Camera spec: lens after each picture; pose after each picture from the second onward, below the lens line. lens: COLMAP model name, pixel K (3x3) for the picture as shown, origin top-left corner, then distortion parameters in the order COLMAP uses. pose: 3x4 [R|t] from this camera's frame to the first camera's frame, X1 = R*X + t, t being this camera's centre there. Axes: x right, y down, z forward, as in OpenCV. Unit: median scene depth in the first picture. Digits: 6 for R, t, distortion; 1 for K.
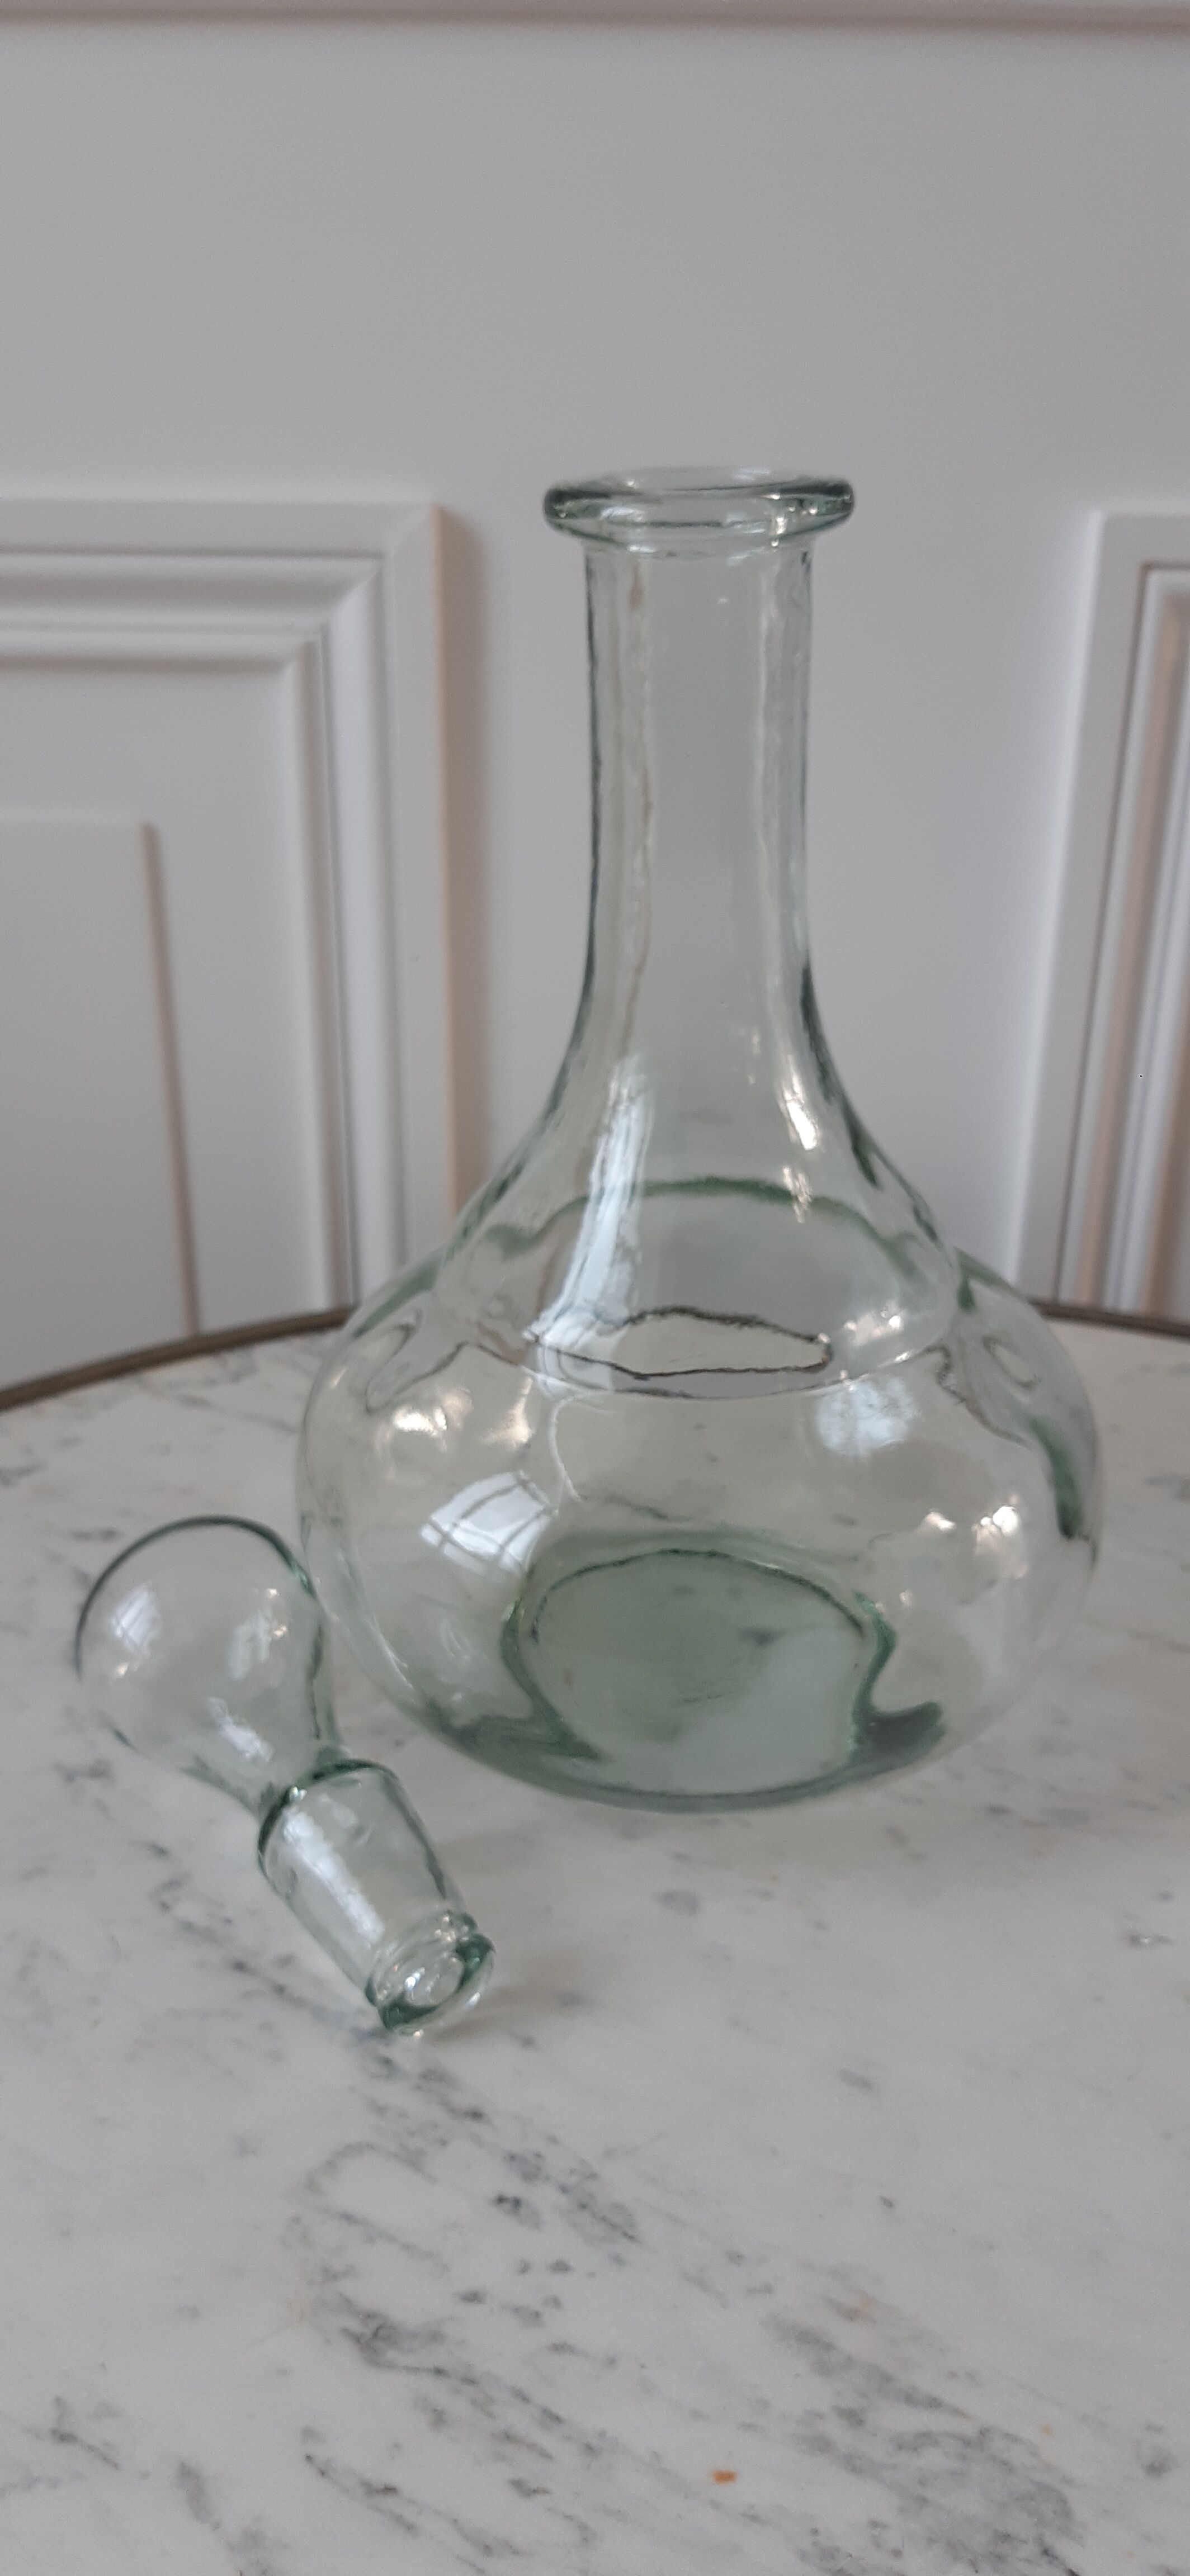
lens RADIAL K [[2043.7, 0, 608.1], [0, 2043.7, 1278.3], [0, 0, 1]] dist [0.035484, -0.117744]
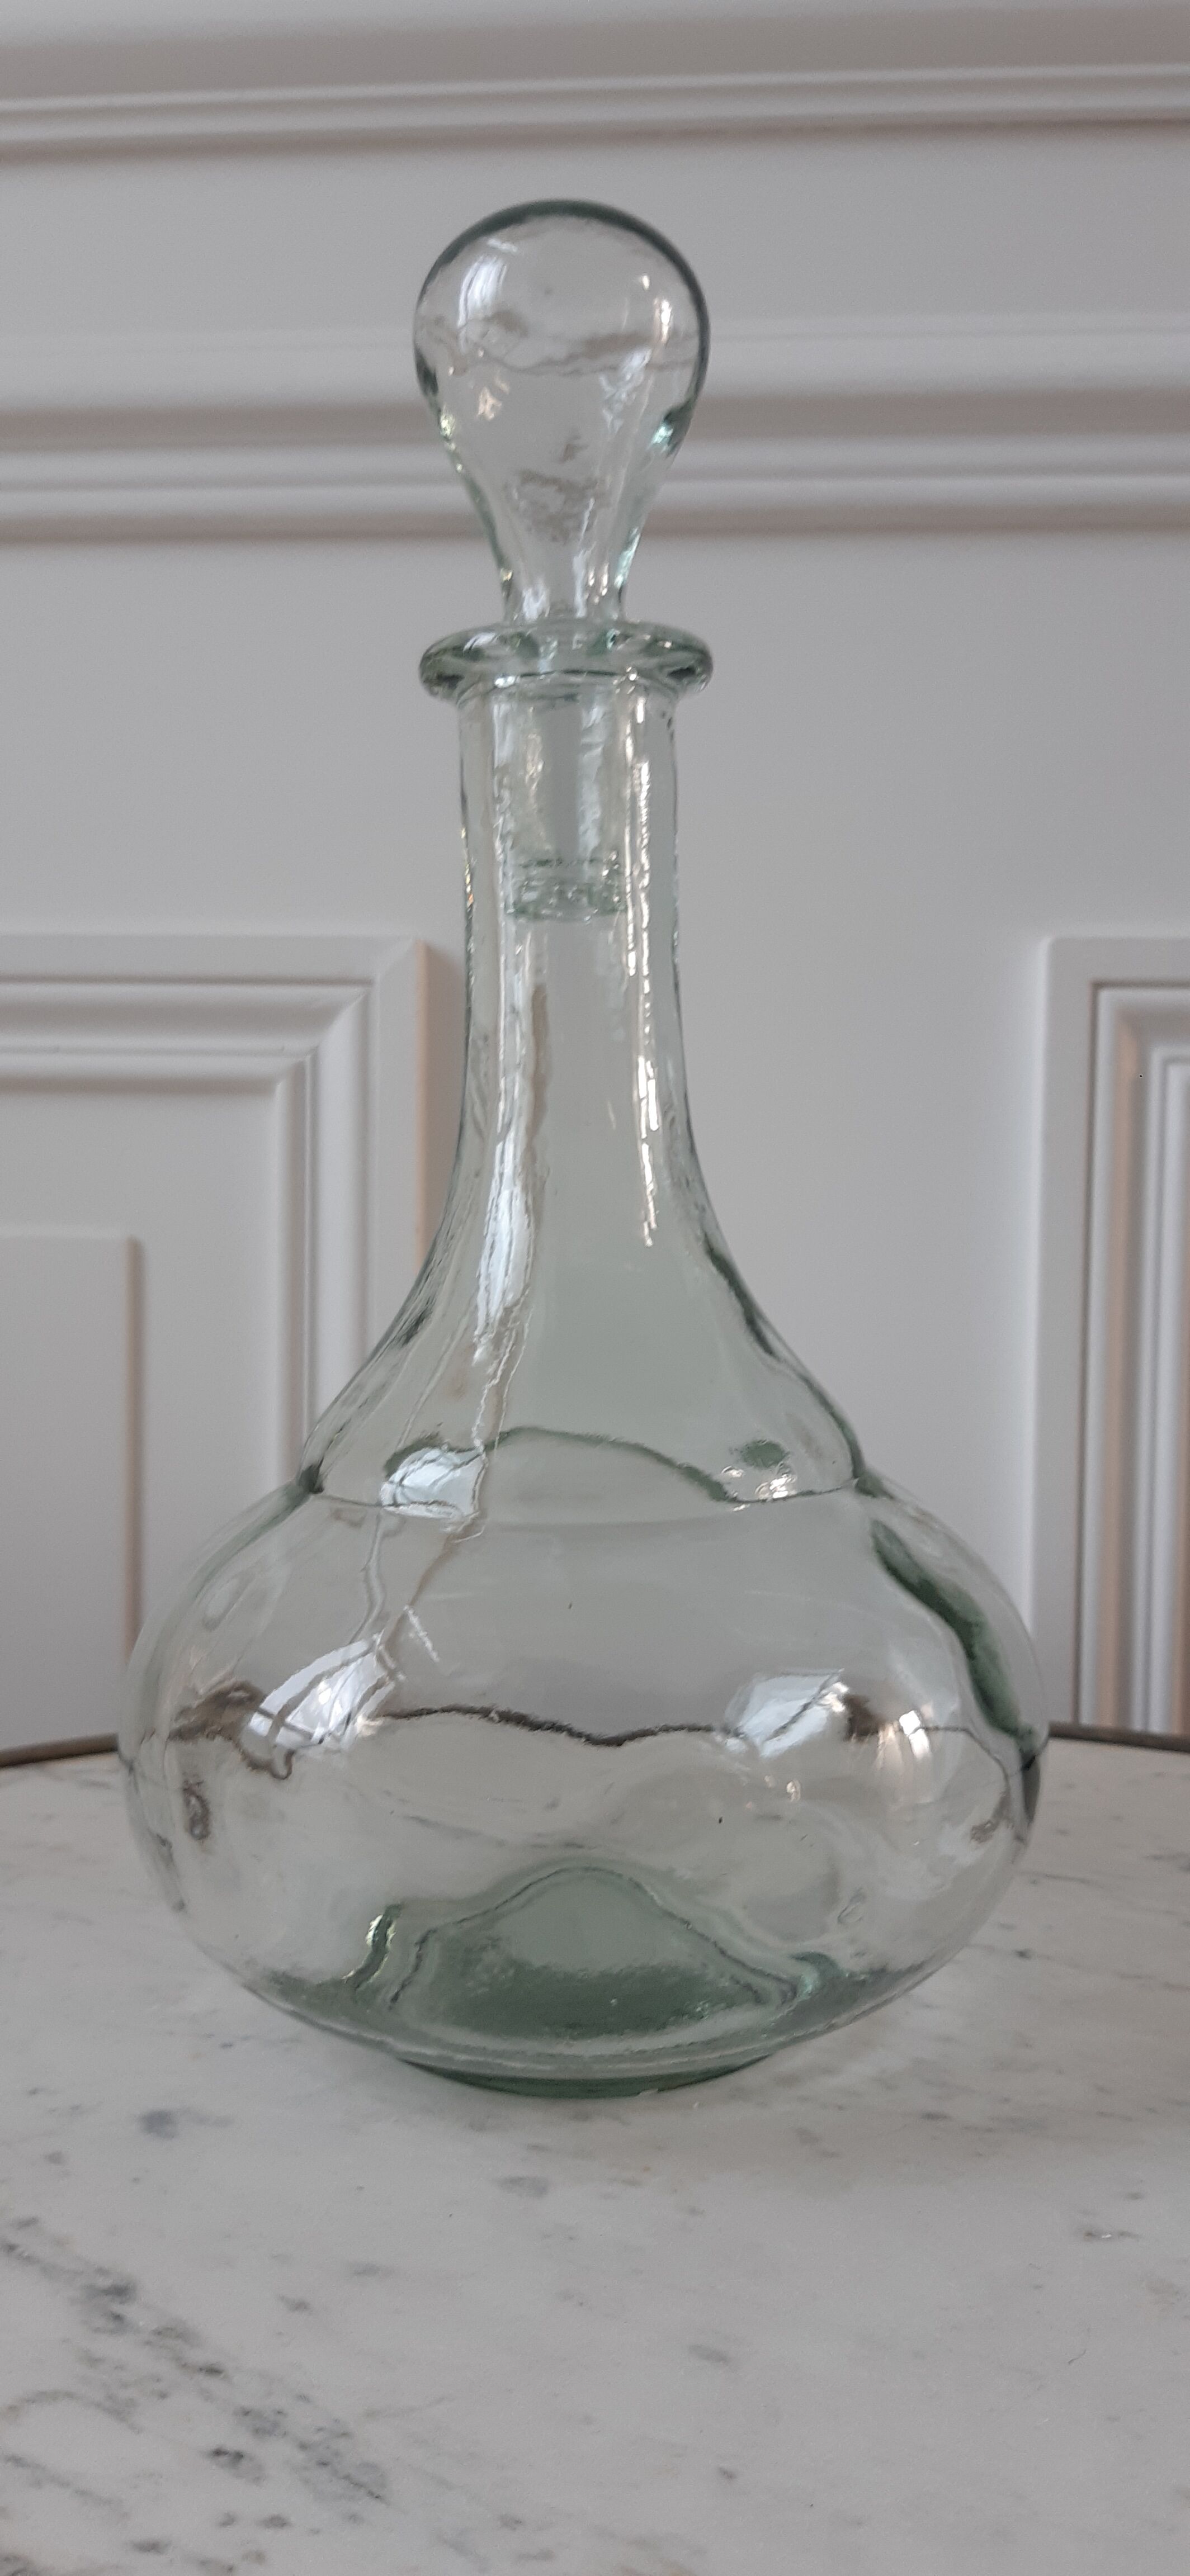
lens RADIAL K [[2043.7, 0, 608.1], [0, 2043.7, 1278.3], [0, 0, 1]] dist [0.035484, -0.117744]
pose [[0.998212, 0.005237, -0.059540, 0.133215], [-0.027465, 0.924944, -0.379109, 0.326471], [0.053086, 0.380067, 0.923434, 0.143348]]
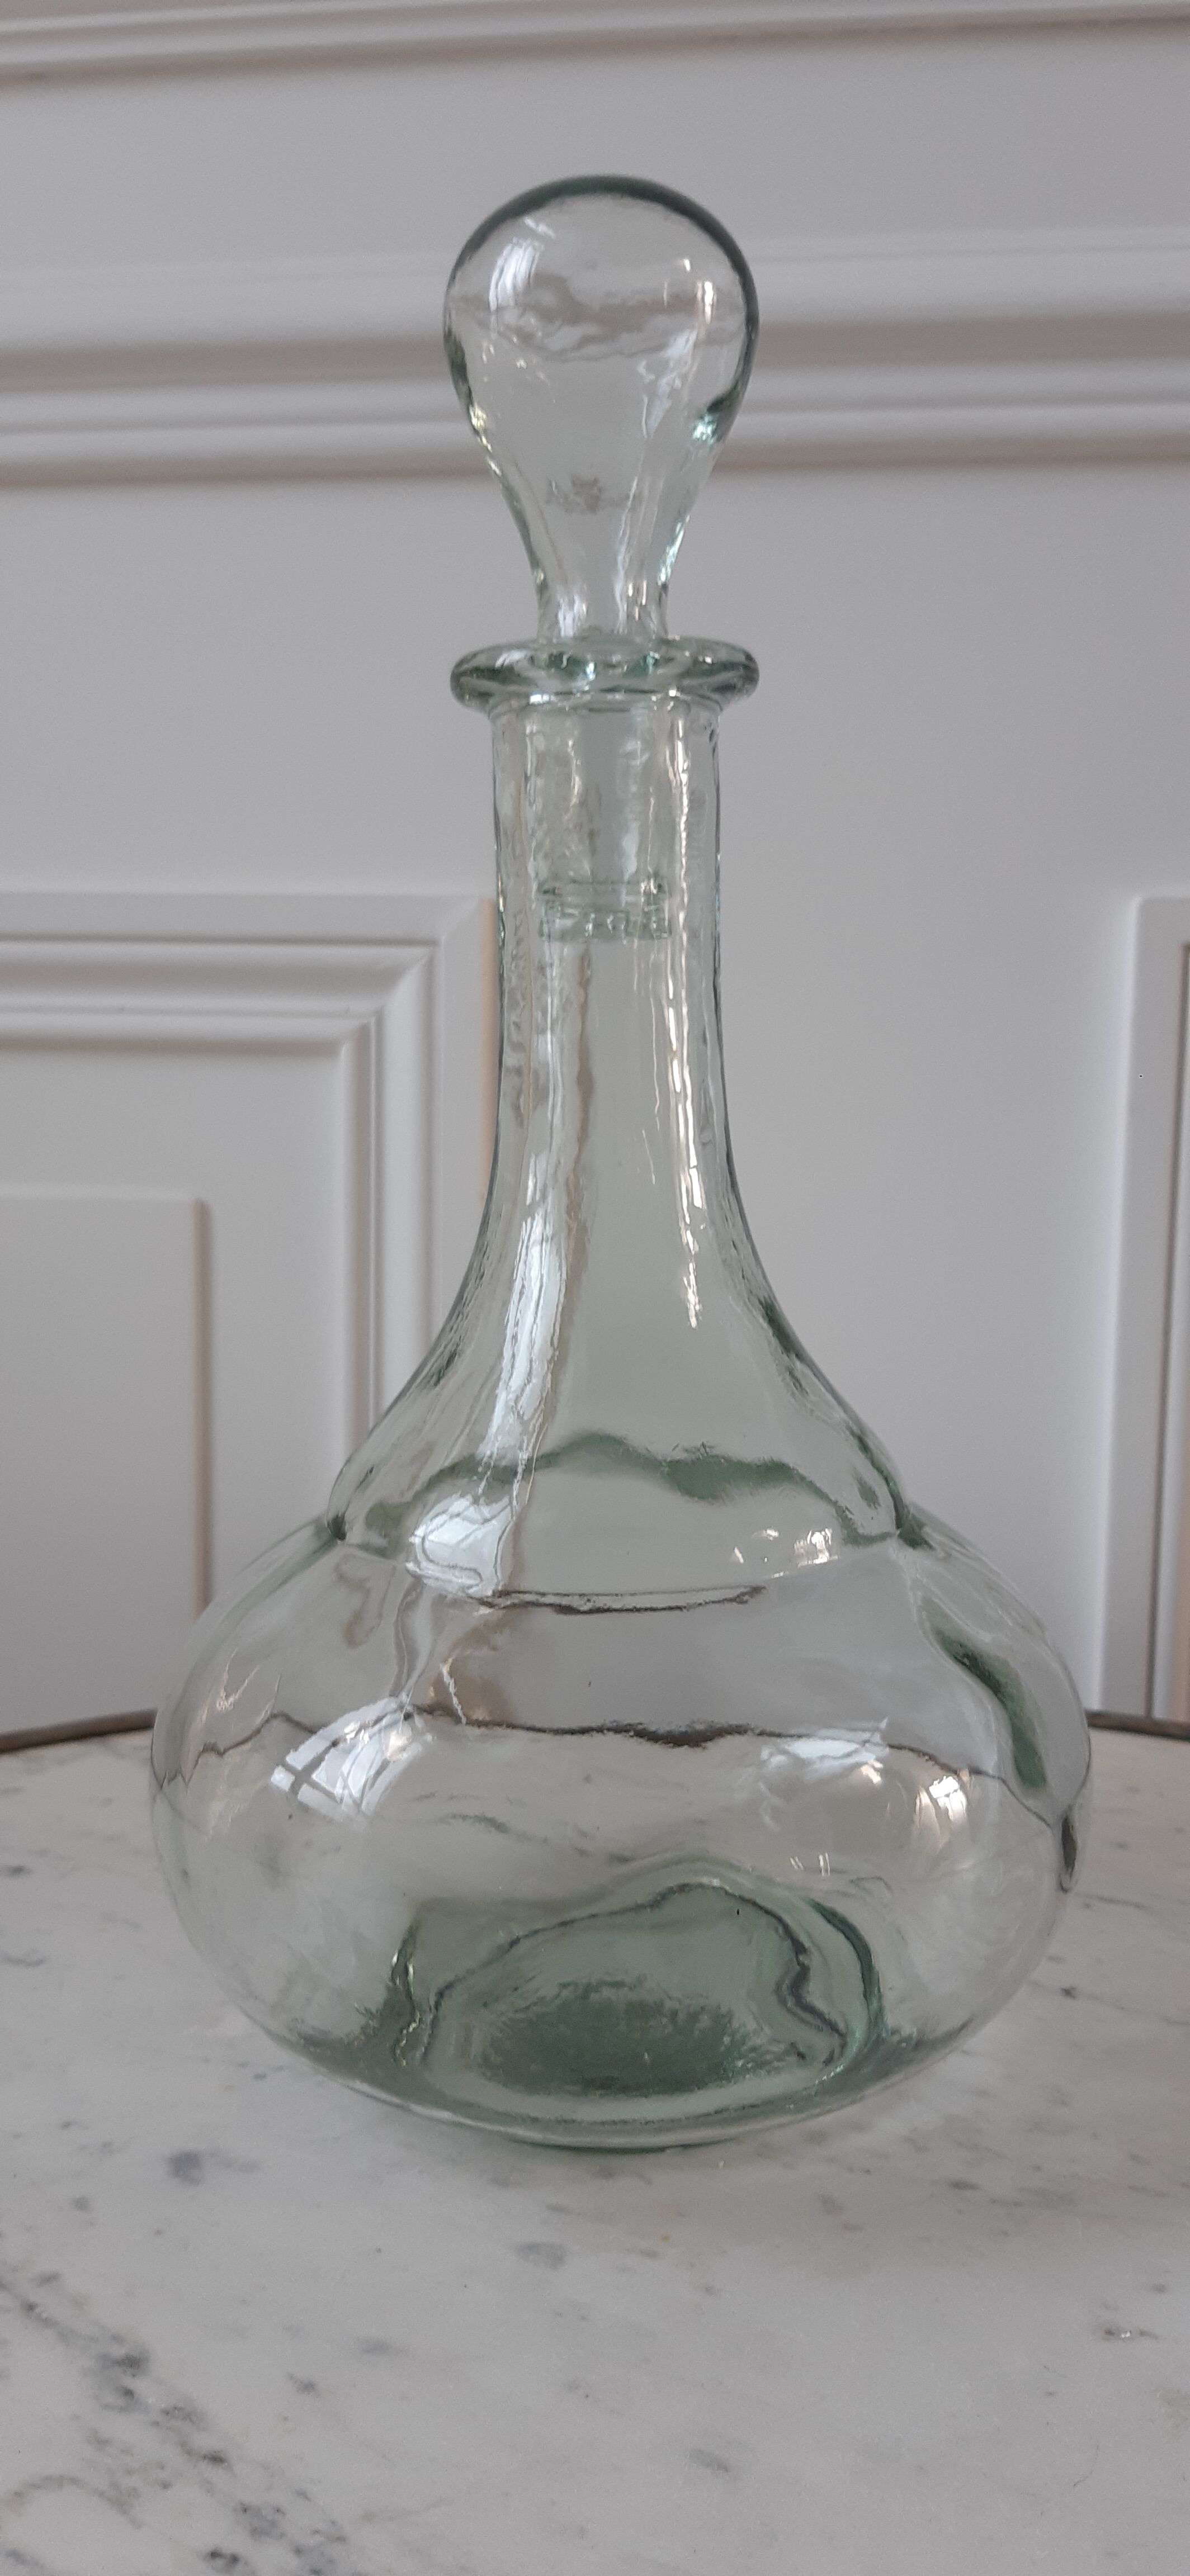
lens RADIAL K [[2043.7, 0, 608.1], [0, 2043.7, 1278.3], [0, 0, 1]] dist [0.035484, -0.117744]
pose [[0.993241, 0.017596, -0.114732, 0.171149], [-0.053157, 0.947654, -0.314843, 0.226324], [0.103187, 0.318813, 0.942184, 0.145248]]
